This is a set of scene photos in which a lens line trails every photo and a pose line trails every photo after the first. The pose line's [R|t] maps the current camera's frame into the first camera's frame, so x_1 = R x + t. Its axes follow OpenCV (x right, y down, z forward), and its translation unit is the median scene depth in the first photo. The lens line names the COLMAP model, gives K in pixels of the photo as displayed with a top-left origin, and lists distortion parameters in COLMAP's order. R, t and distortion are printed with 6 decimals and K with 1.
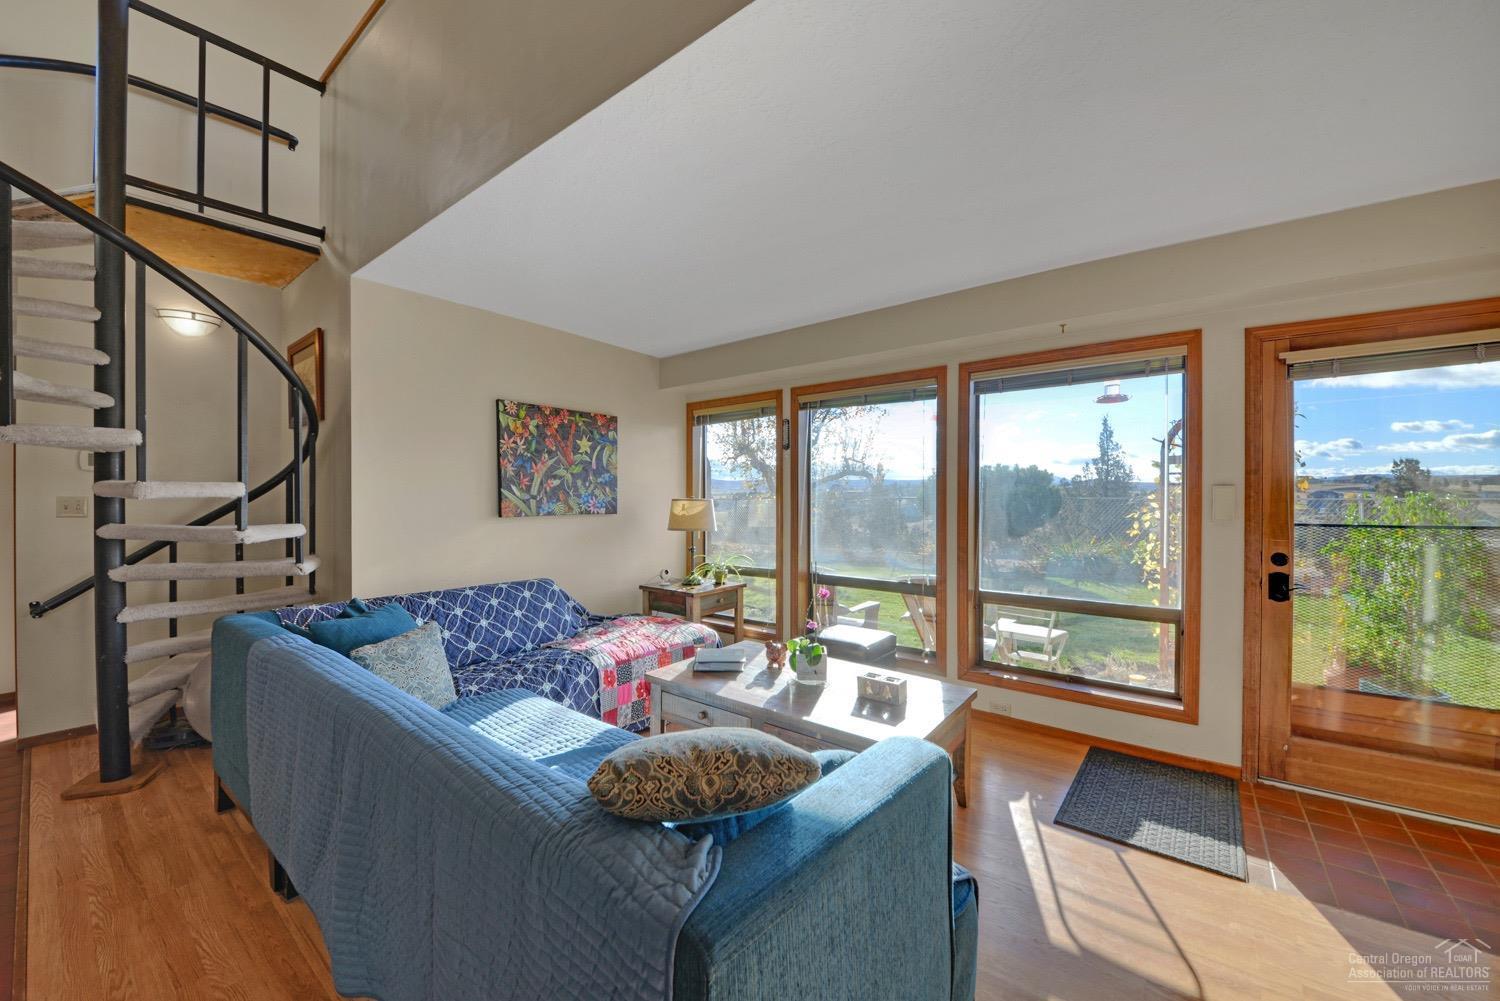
lens RADIAL K [[573.4, 0, 746.0], [0, 573.4, 504.6], [0, 0, 1]] dist [0.014335, -0.014560]
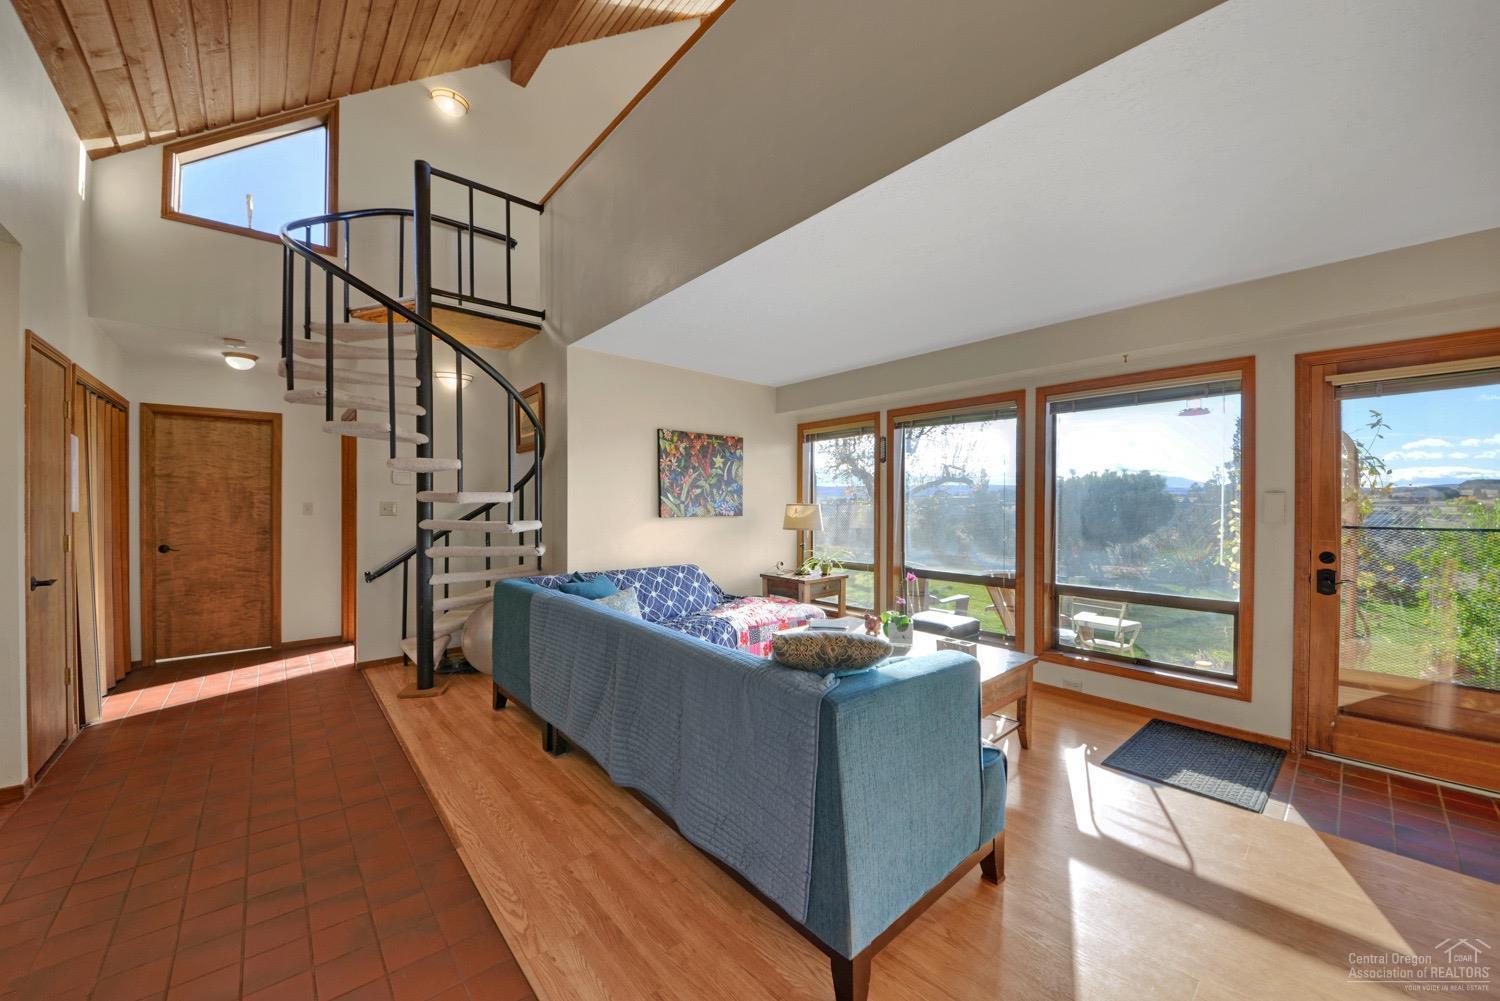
lens RADIAL K [[545.1, 0, 748.7], [0, 545.1, 506.9], [0, 0, 1]] dist [-0.000600, -0.000094]
pose [[0.984231, 0.002391, -0.176873, -0.004891], [-0.003408, 0.999979, -0.005442, 0.004142], [0.176856, 0.005959, 0.984219, -0.226152]]
